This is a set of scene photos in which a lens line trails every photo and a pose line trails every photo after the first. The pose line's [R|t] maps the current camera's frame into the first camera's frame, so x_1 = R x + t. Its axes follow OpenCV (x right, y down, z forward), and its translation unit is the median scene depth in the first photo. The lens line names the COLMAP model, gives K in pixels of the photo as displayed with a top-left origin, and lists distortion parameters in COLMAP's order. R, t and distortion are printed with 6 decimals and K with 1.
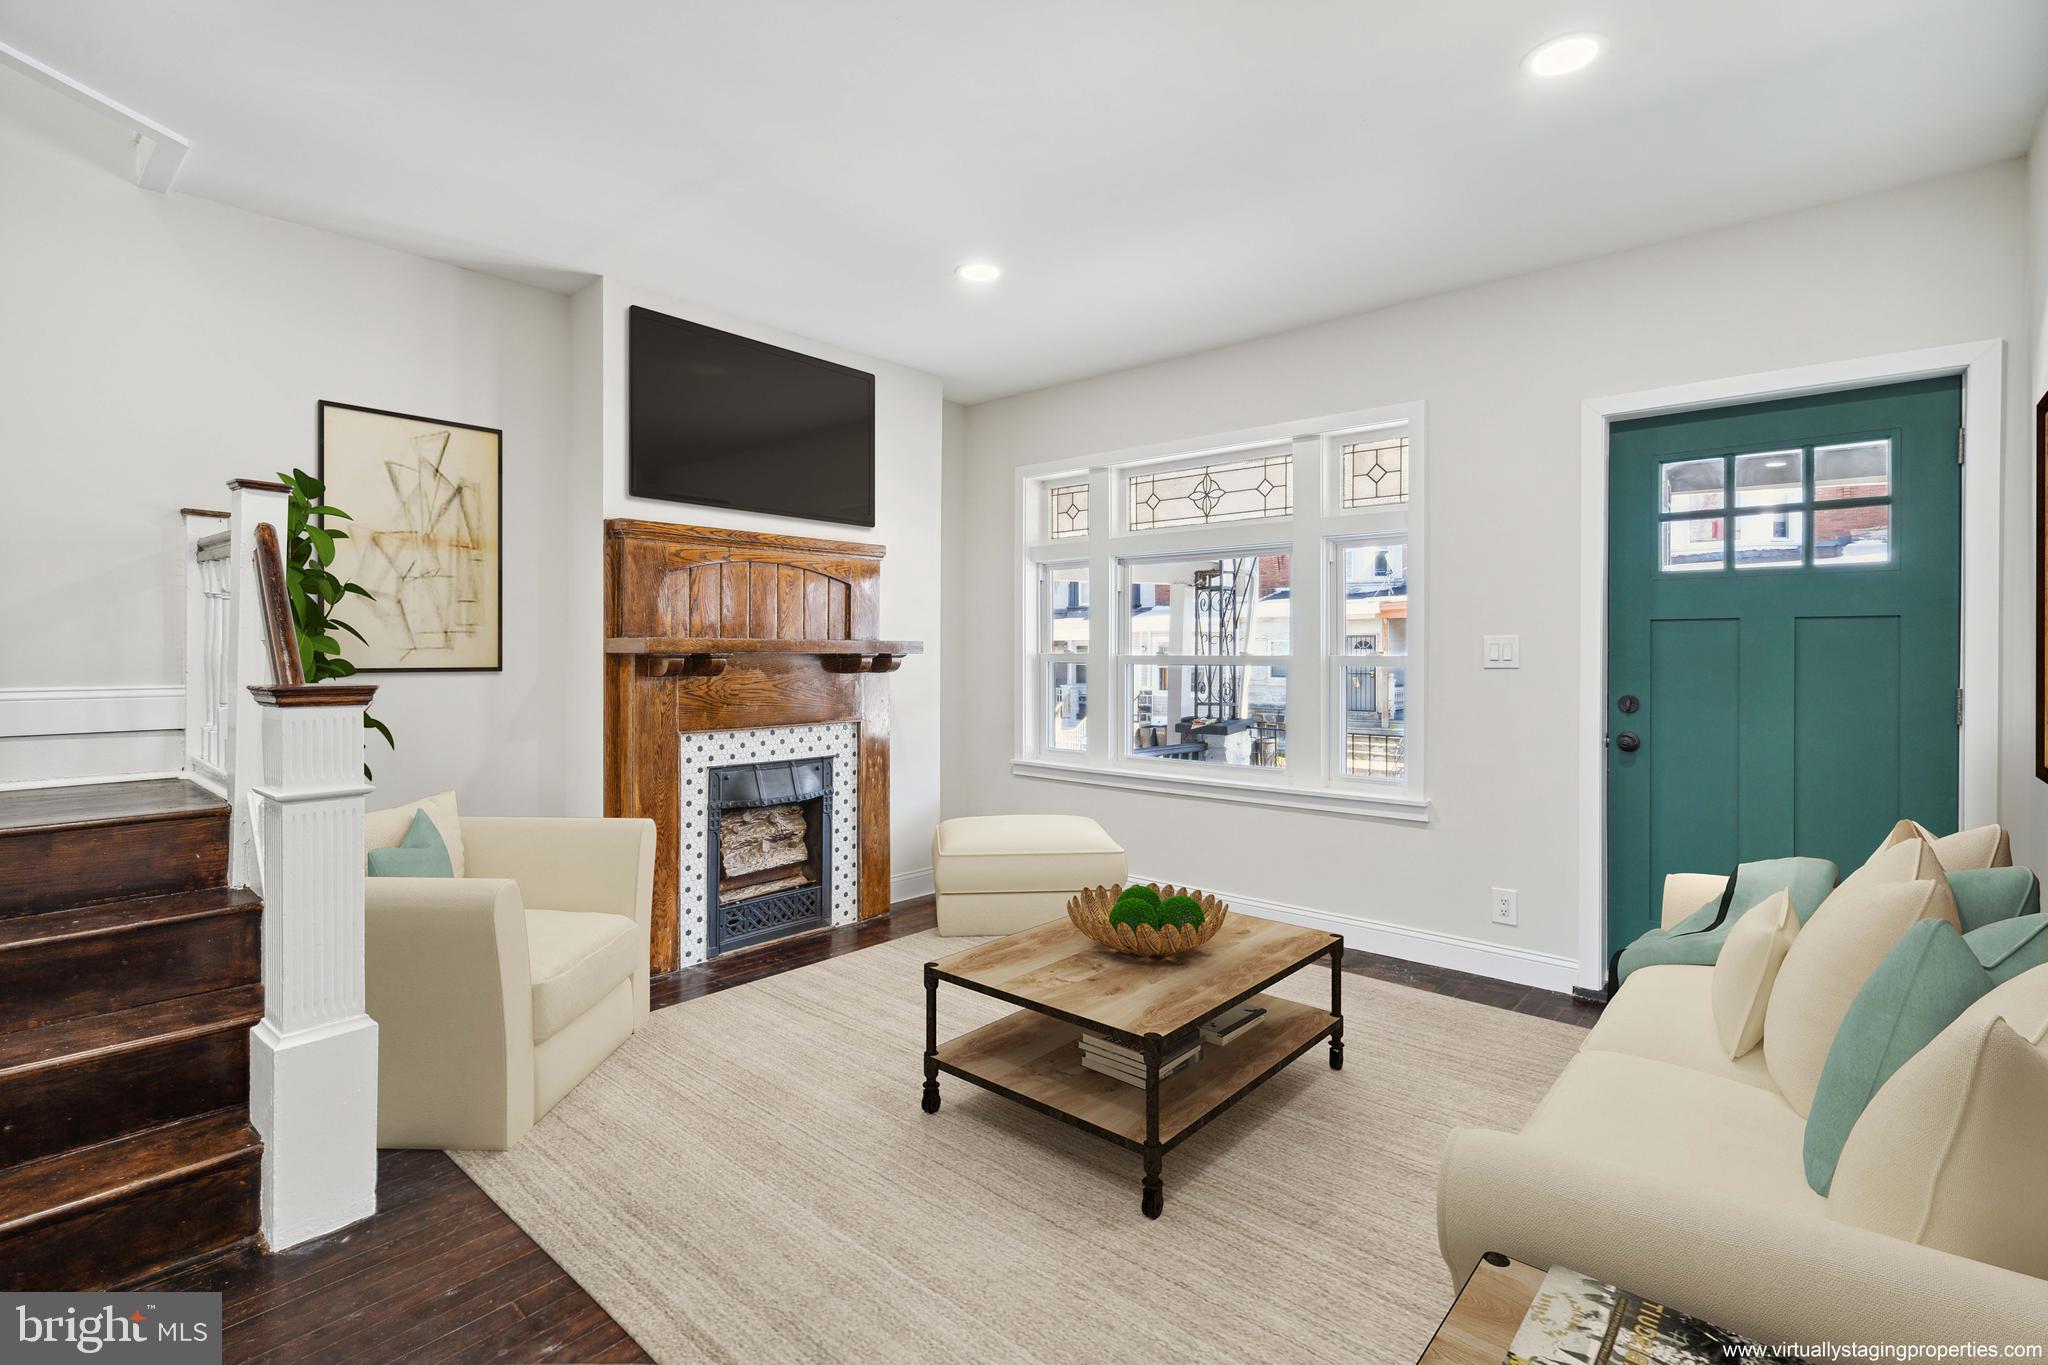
lens RADIAL K [[938.3, 0, 1012.1], [0, 938.3, 663.3], [0, 0, 1]] dist [-0.015669, 0.002461]
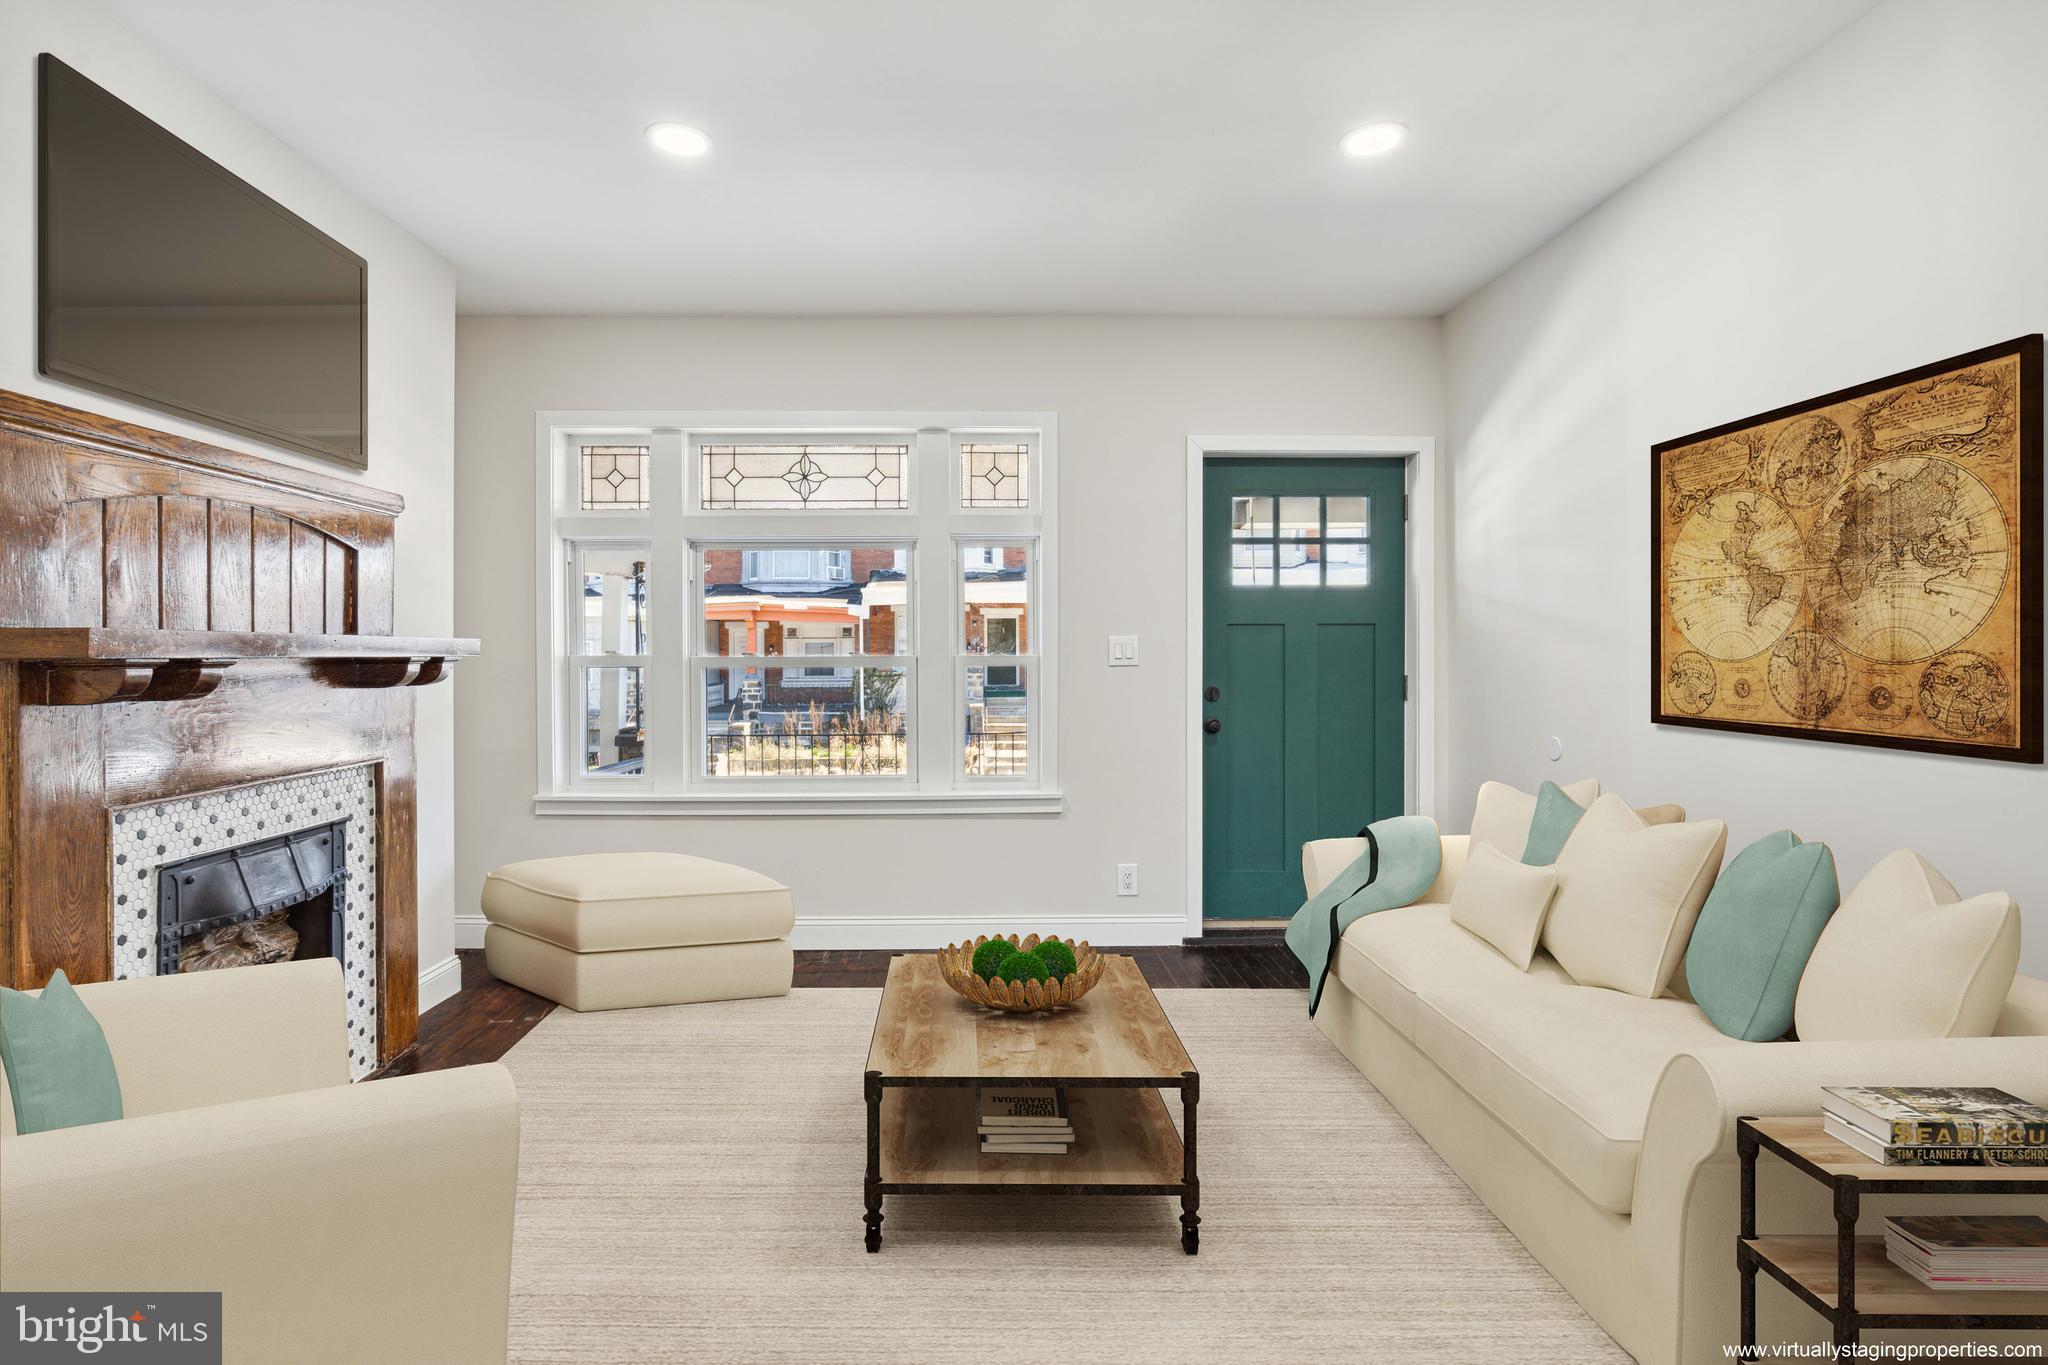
lens RADIAL K [[938.3, 0, 993.6], [0, 938.3, 665.0], [0, 0, 1]] dist [-0.015669, 0.002461]
pose [[0.738323, -0.013216, 0.674318, -0.313740], [0.013392, 0.999898, 0.004934, -0.002763], [-0.674315, 0.005388, 0.738425, 0.257531]]
